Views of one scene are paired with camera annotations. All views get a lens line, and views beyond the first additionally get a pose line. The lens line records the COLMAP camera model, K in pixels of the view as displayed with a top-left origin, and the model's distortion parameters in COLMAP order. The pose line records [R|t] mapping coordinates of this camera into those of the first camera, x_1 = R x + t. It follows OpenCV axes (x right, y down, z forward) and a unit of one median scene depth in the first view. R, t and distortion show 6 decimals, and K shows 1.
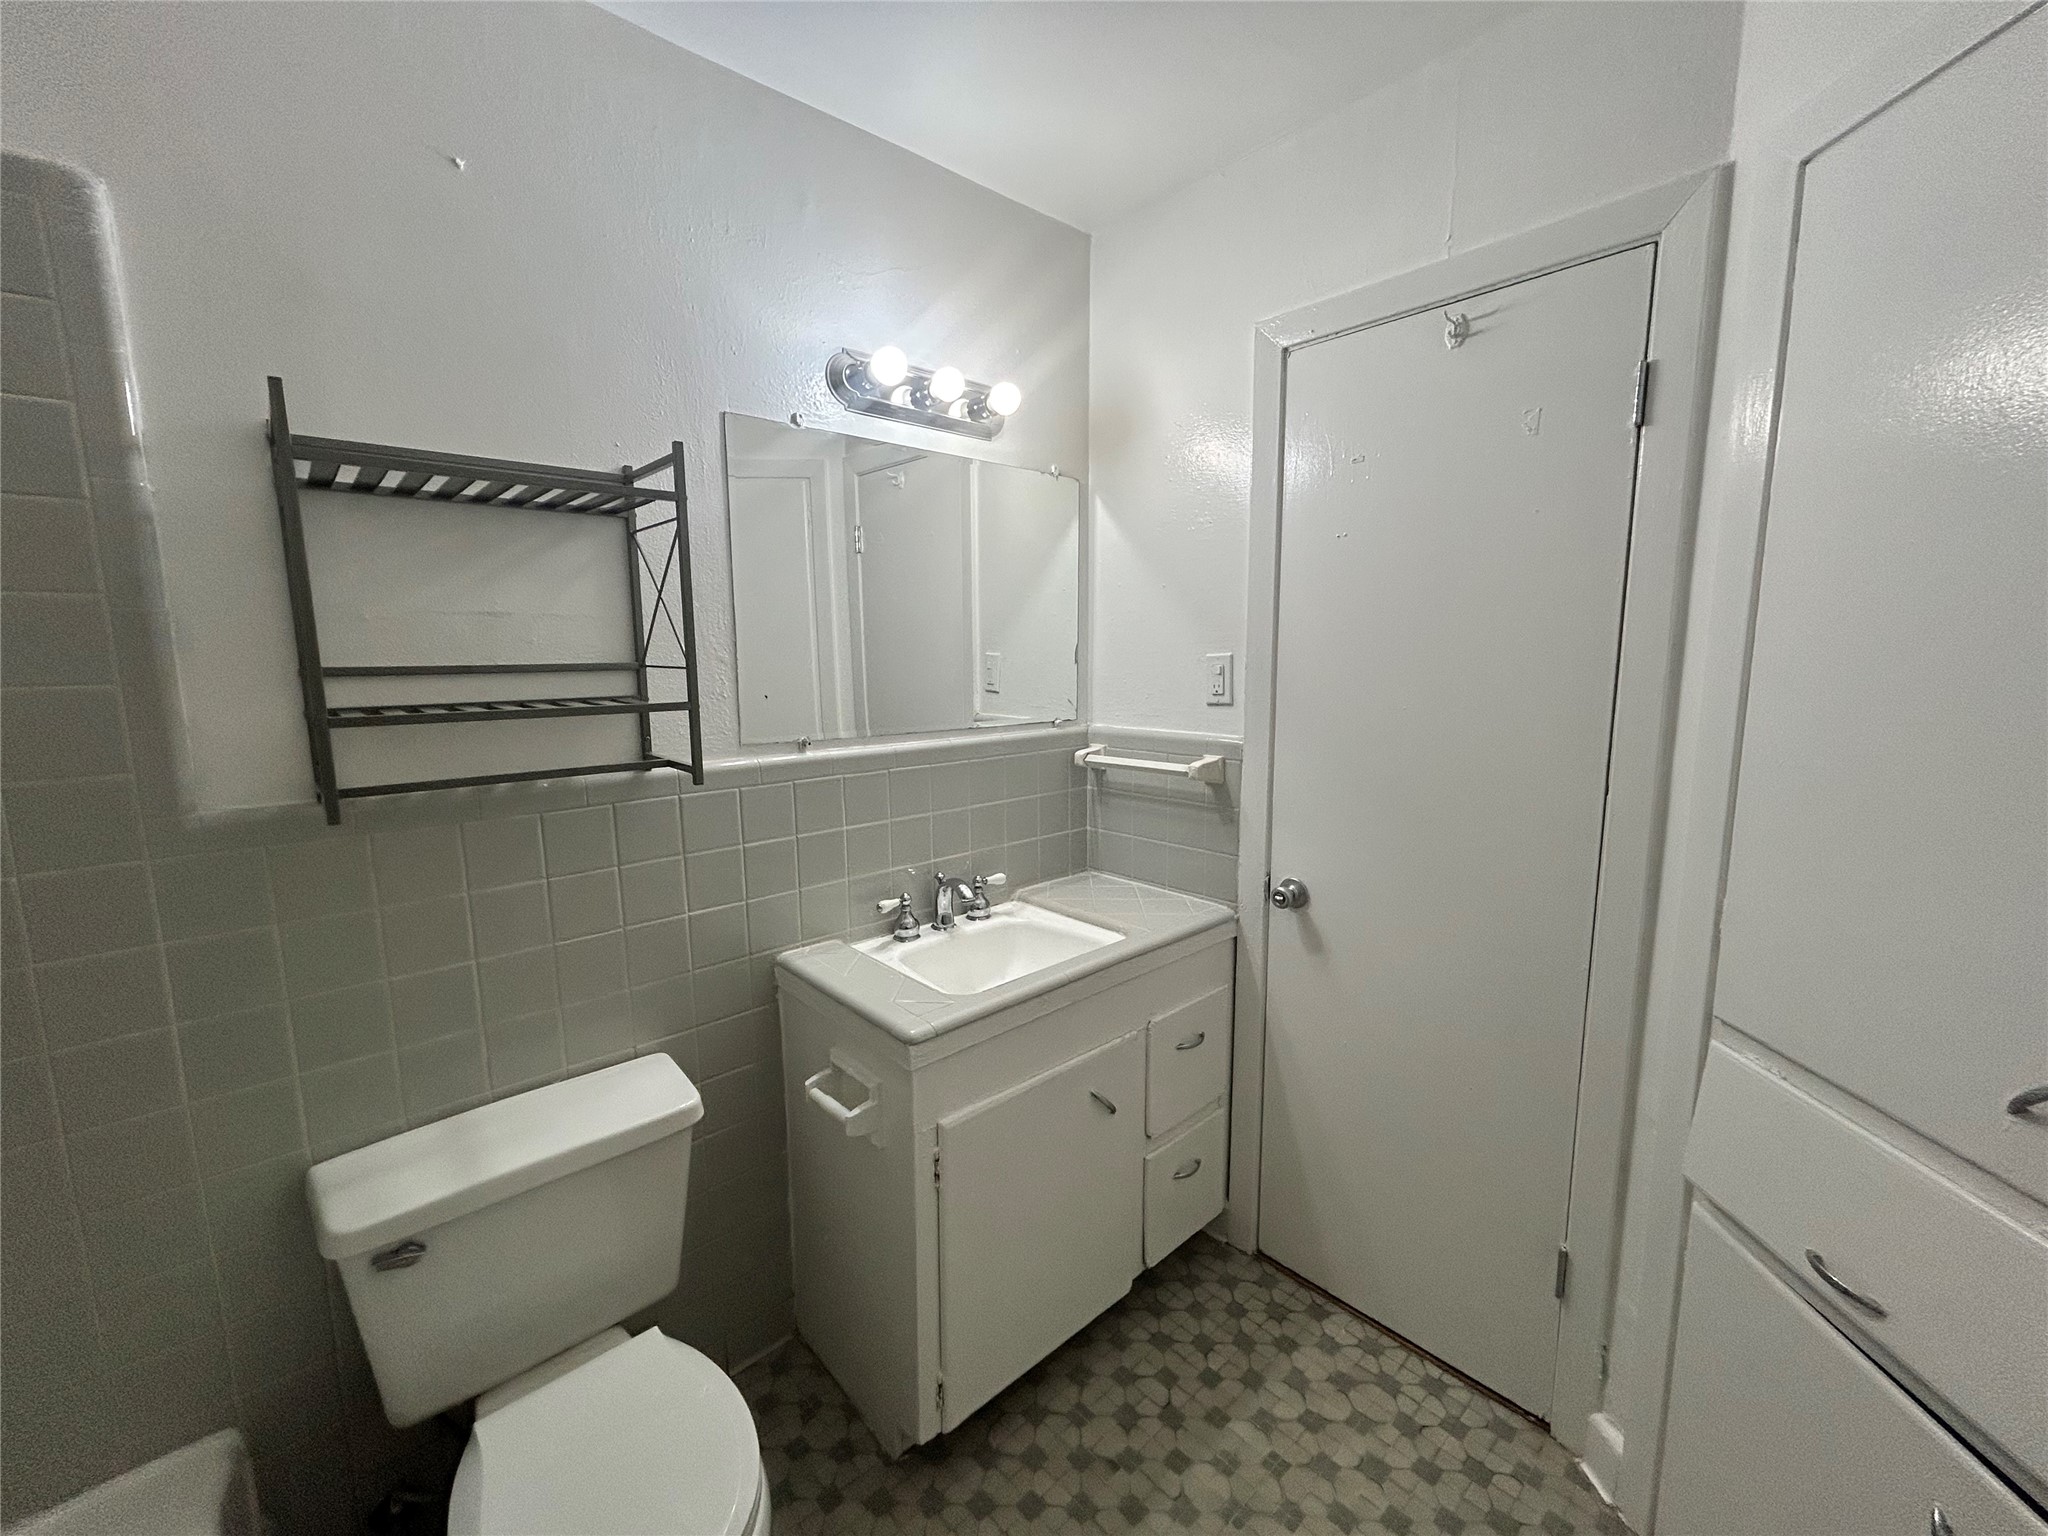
lens RADIAL K [[835.9, 0, 1029.3], [0, 835.9, 772.1], [0, 0, 1]] dist [0.000285, 0.001205]
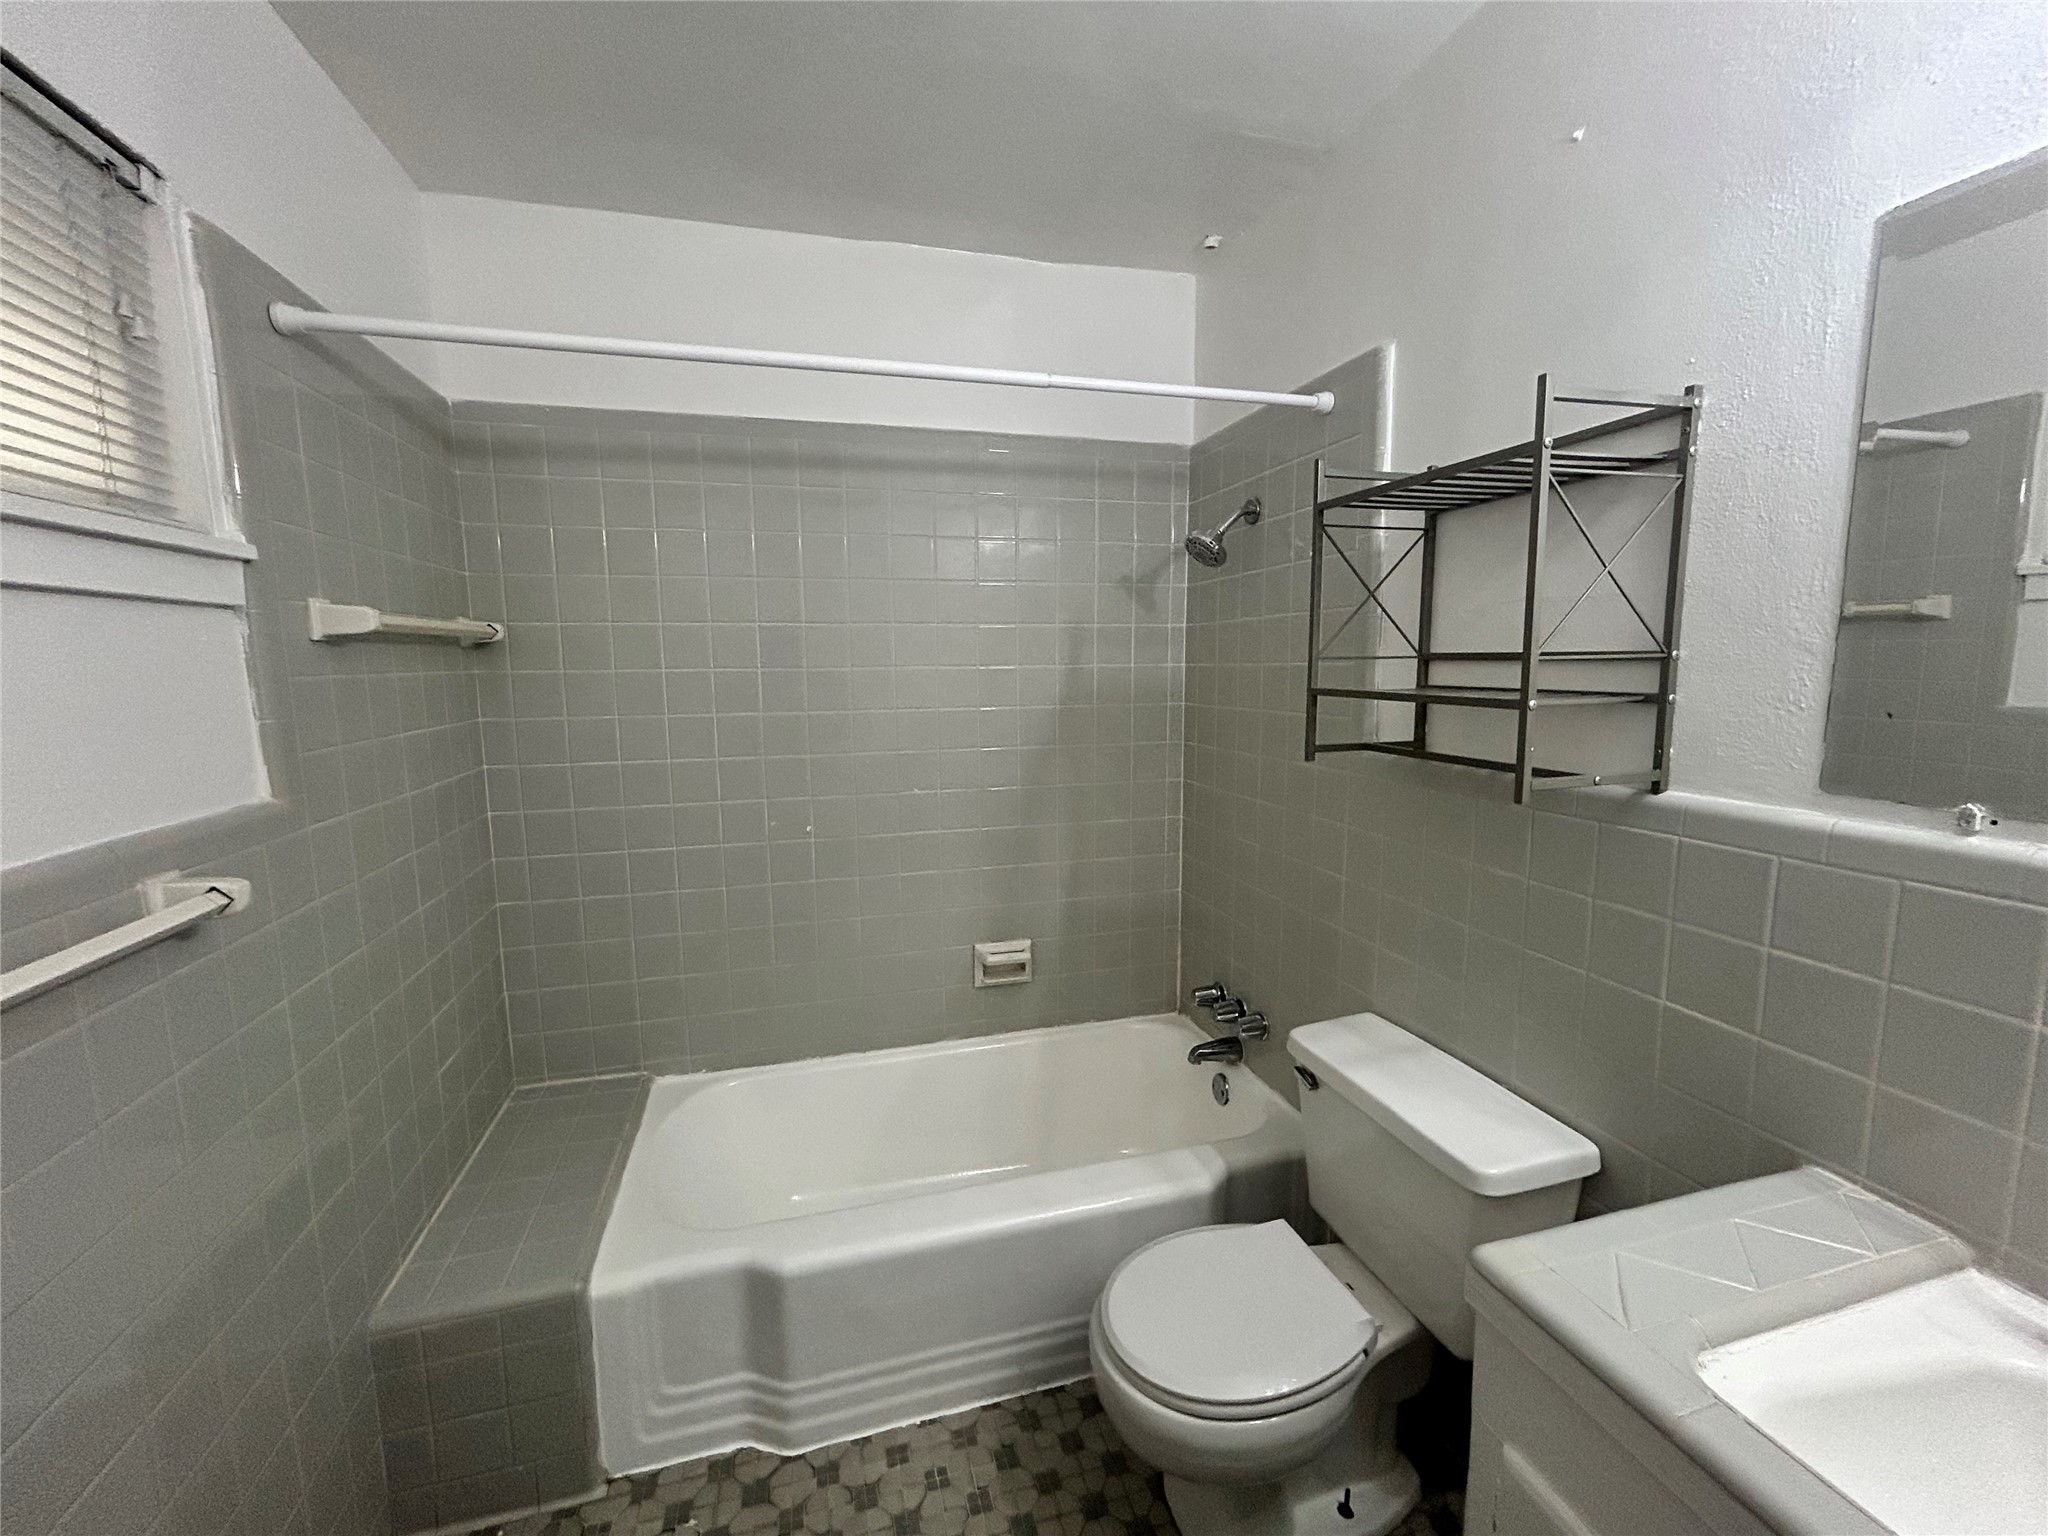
lens RADIAL K [[835.9, 0, 1020.8], [0, 835.9, 767.7], [0, 0, 1]] dist [0.000285, 0.001205]
pose [[-0.446886, 0.130634, -0.885002, 0.558527], [-0.115159, 0.972649, 0.201721, -0.133886], [0.887148, 0.192062, -0.419620, 0.965887]]
